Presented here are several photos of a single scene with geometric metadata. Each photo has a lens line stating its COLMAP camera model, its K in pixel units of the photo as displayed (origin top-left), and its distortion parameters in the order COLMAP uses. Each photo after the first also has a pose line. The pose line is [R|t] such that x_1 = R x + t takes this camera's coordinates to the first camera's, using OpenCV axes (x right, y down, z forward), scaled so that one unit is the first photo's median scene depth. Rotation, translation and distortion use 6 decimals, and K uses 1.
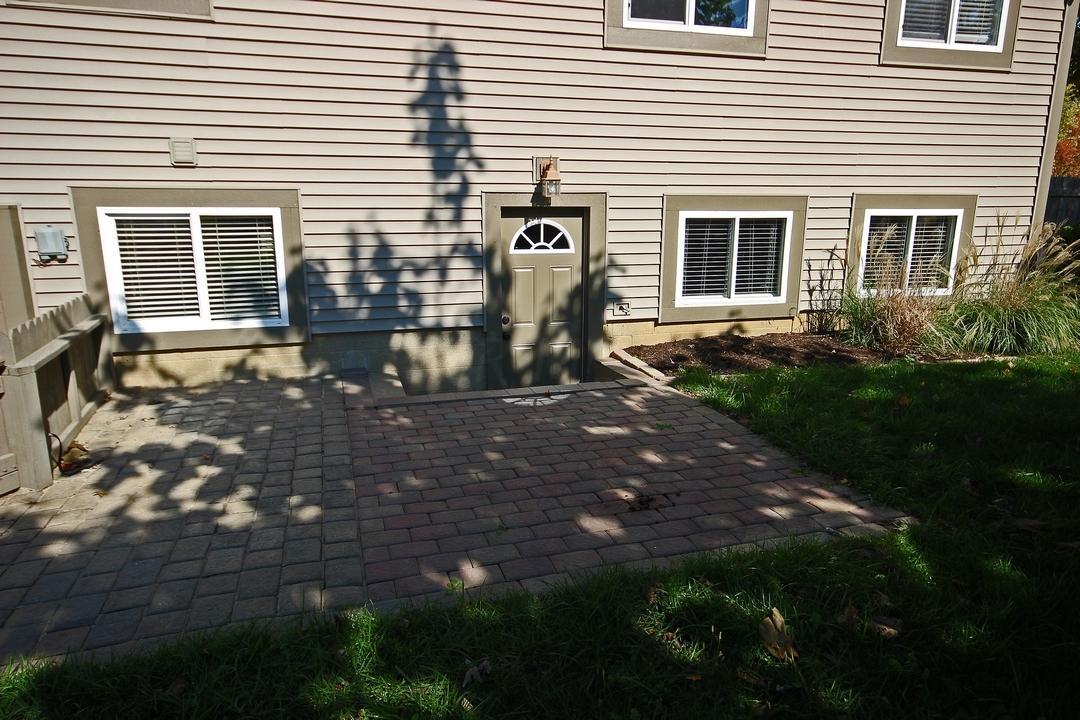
lens RADIAL K [[726.3, 0, 538.7], [0, 726.3, 360.9], [0, 0, 1]] dist [0.008604, 0.001850]
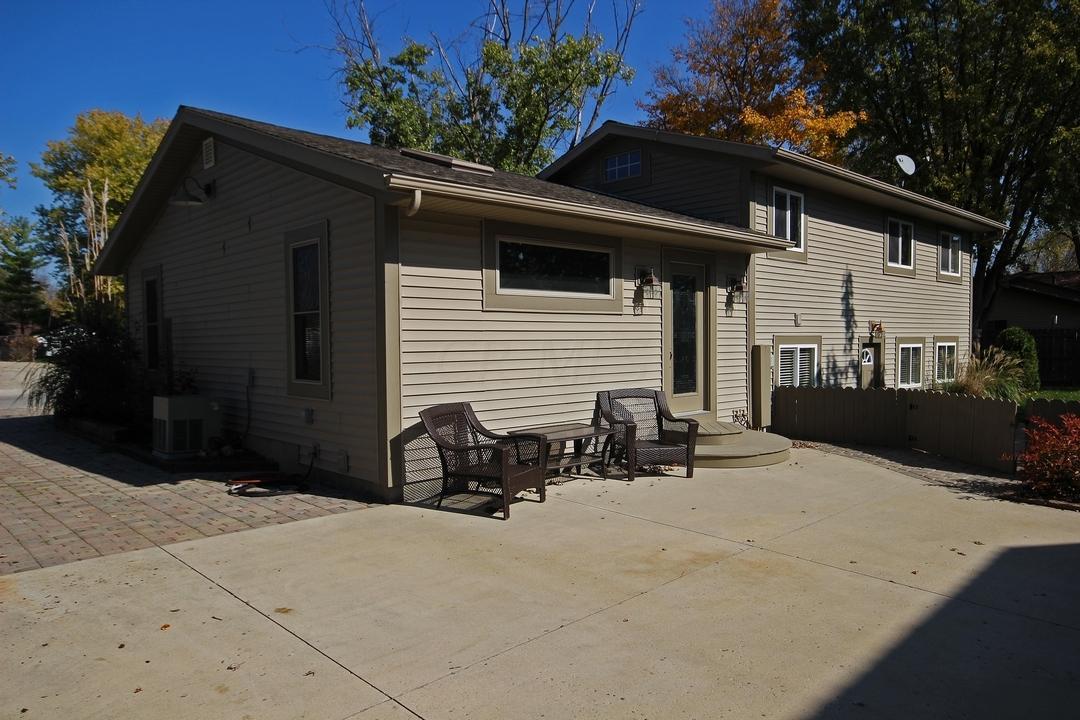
lens RADIAL K [[746.5, 0, 539.8], [0, 746.5, 362.7], [0, 0, 1]] dist [0.002546, 0.000340]
pose [[0.892455, -0.022304, 0.450584, -1.919672], [0.106713, 0.980870, -0.162809, 0.103935], [-0.438333, 0.193383, 0.877762, -0.517793]]
